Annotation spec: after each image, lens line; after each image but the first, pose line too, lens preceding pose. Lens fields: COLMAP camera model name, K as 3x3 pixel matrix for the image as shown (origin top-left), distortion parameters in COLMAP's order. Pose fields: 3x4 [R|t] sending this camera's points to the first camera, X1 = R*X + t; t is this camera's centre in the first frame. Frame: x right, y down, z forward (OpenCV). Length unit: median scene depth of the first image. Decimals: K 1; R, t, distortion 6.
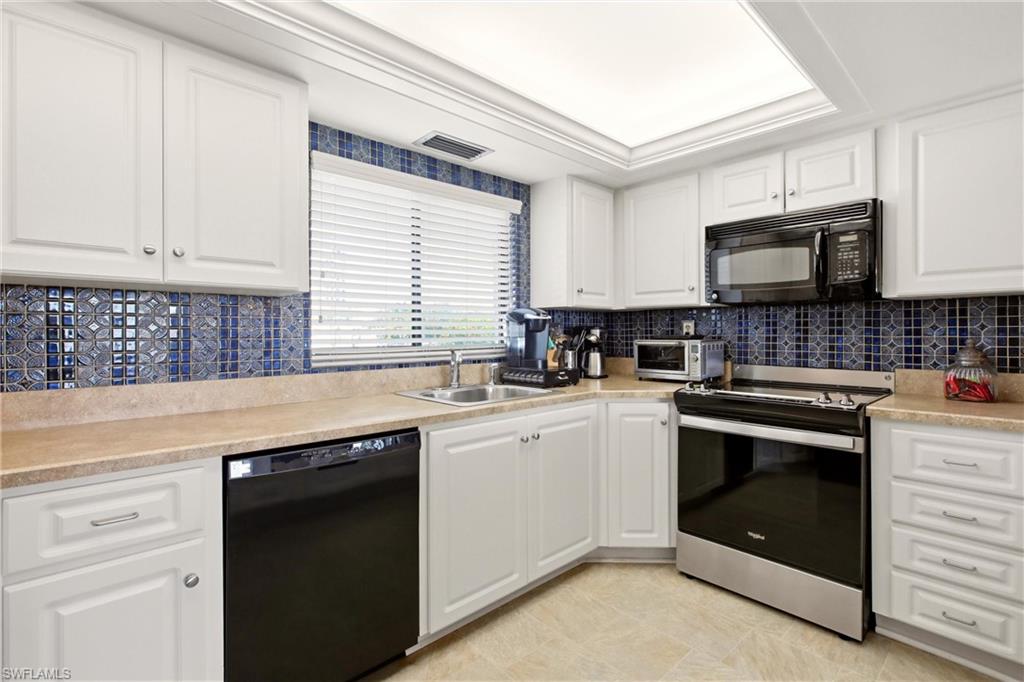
lens RADIAL K [[477.3, 0, 516.6], [0, 477.3, 327.5], [0, 0, 1]] dist [-0.003912, 0.000411]
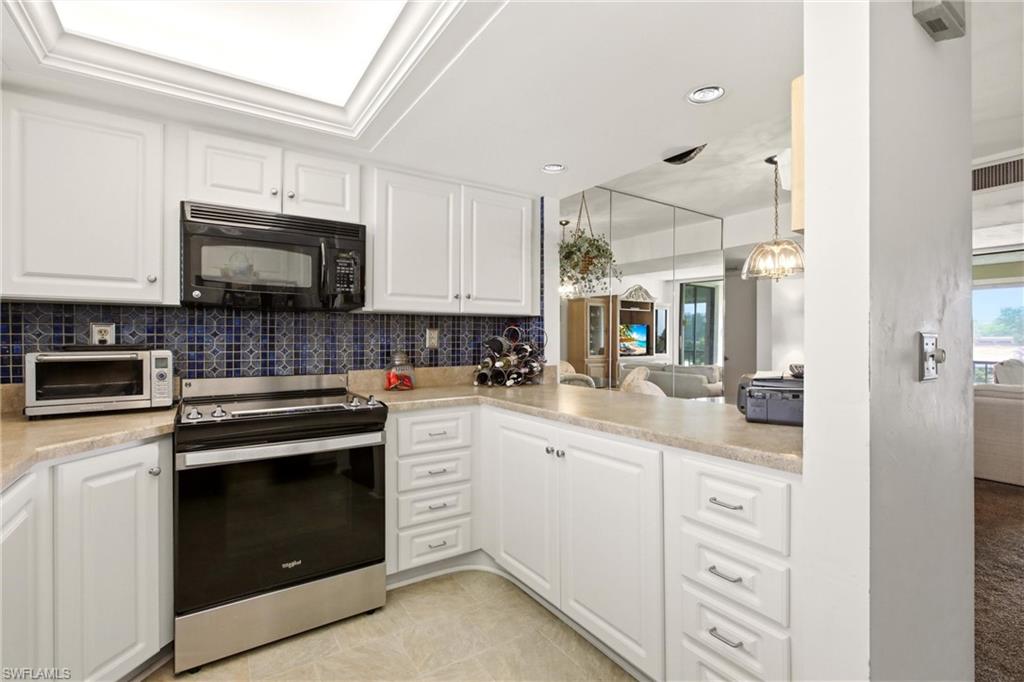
lens RADIAL K [[464.6, 0, 516.4], [0, 464.6, 336.0], [0, 0, 1]] dist [0.000004, 0.000640]
pose [[0.161989, 0.006847, 0.986769, -0.286475], [-0.010693, 0.999929, -0.005183, 0.002135], [-0.986735, -0.009712, 0.162051, 0.410711]]
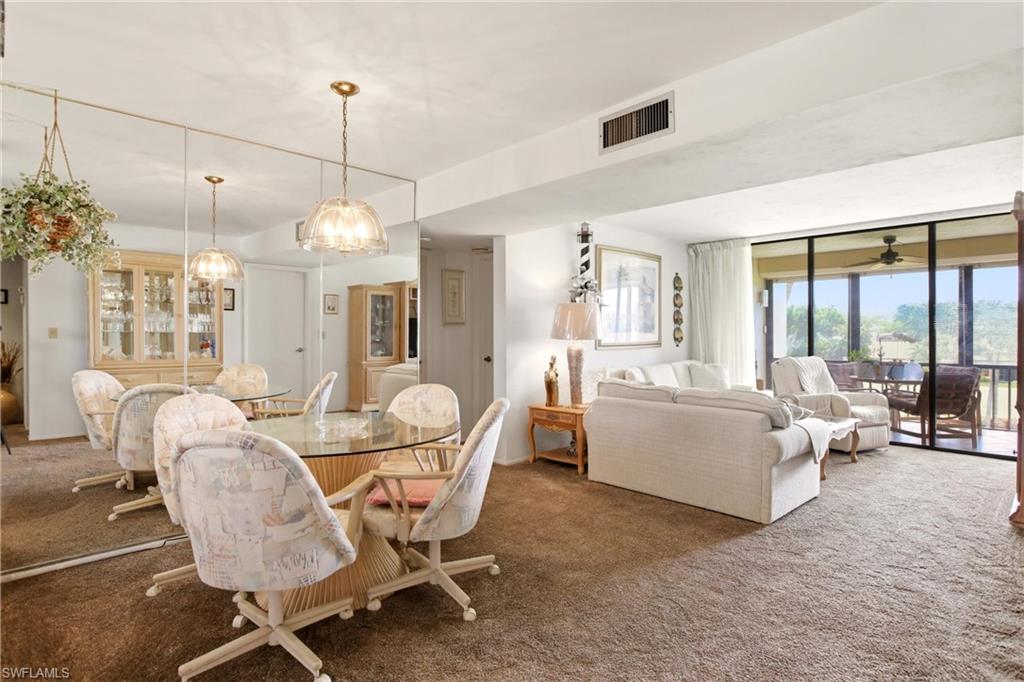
lens RADIAL K [[532.7, 0, 516.7], [0, 532.7, 335.2], [0, 0, 1]] dist [-0.006830, -0.000635]
pose [[-0.007062, 0.002086, 0.999973, 0.014853], [-0.009536, 0.999952, -0.002153, -0.003300], [-0.999930, -0.009551, -0.007042, -0.430728]]
